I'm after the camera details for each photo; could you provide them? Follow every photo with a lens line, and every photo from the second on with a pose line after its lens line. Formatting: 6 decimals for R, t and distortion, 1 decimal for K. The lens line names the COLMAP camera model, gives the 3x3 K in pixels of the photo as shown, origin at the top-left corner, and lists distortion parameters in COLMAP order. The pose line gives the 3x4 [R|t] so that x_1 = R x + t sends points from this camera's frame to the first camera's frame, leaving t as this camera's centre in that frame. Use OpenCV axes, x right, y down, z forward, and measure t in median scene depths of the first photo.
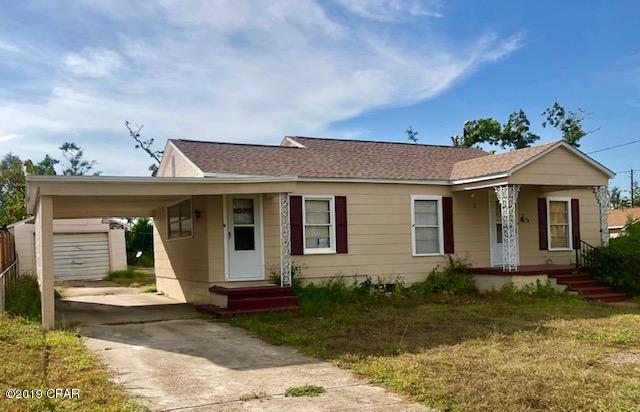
lens RADIAL K [[601.0, 0, 321.2], [0, 601.0, 261.8], [0, 0, 1]] dist [0.063831, -0.008679]
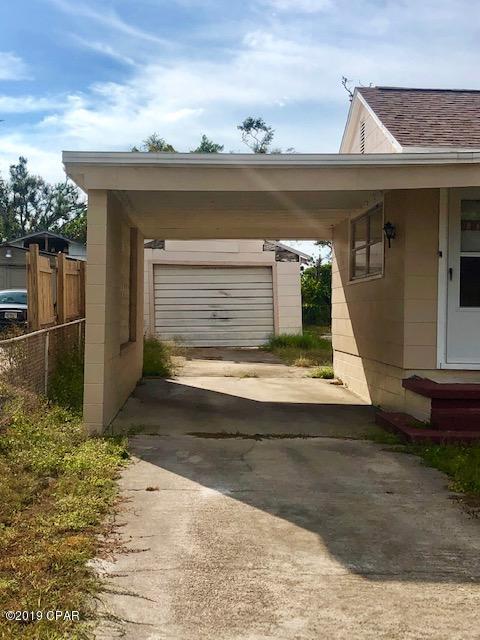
lens RADIAL K [[1088.8, 0, 240.0], [0, 1088.8, 320.0], [0, 0, 1]] dist [0.146941, -0.060177]
pose [[0.921772, 0.048488, -0.384689, 0.028720], [-0.051054, 0.998690, 0.003546, -0.001391], [0.384357, 0.016371, 0.923039, 0.092888]]
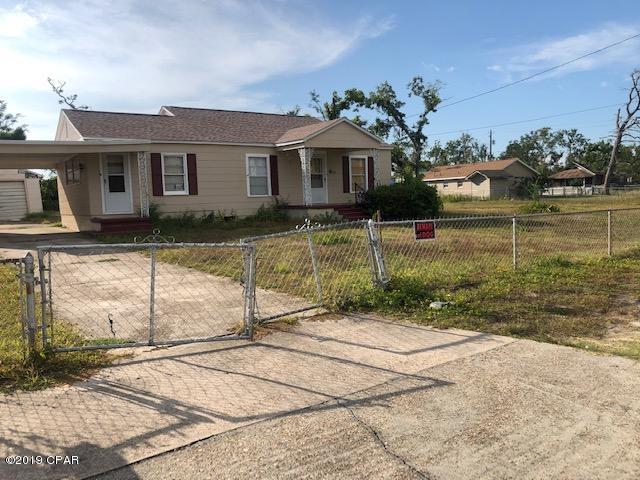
lens RADIAL K [[520.1, 0, 320.0], [0, 520.1, 240.0], [0, 0, 1]] dist [0.004795, -0.001175]
pose [[0.987122, -0.018106, 0.158940, 0.123889], [0.008101, 0.997957, 0.063373, 0.015940], [-0.159763, -0.061269, 0.985252, -0.244311]]
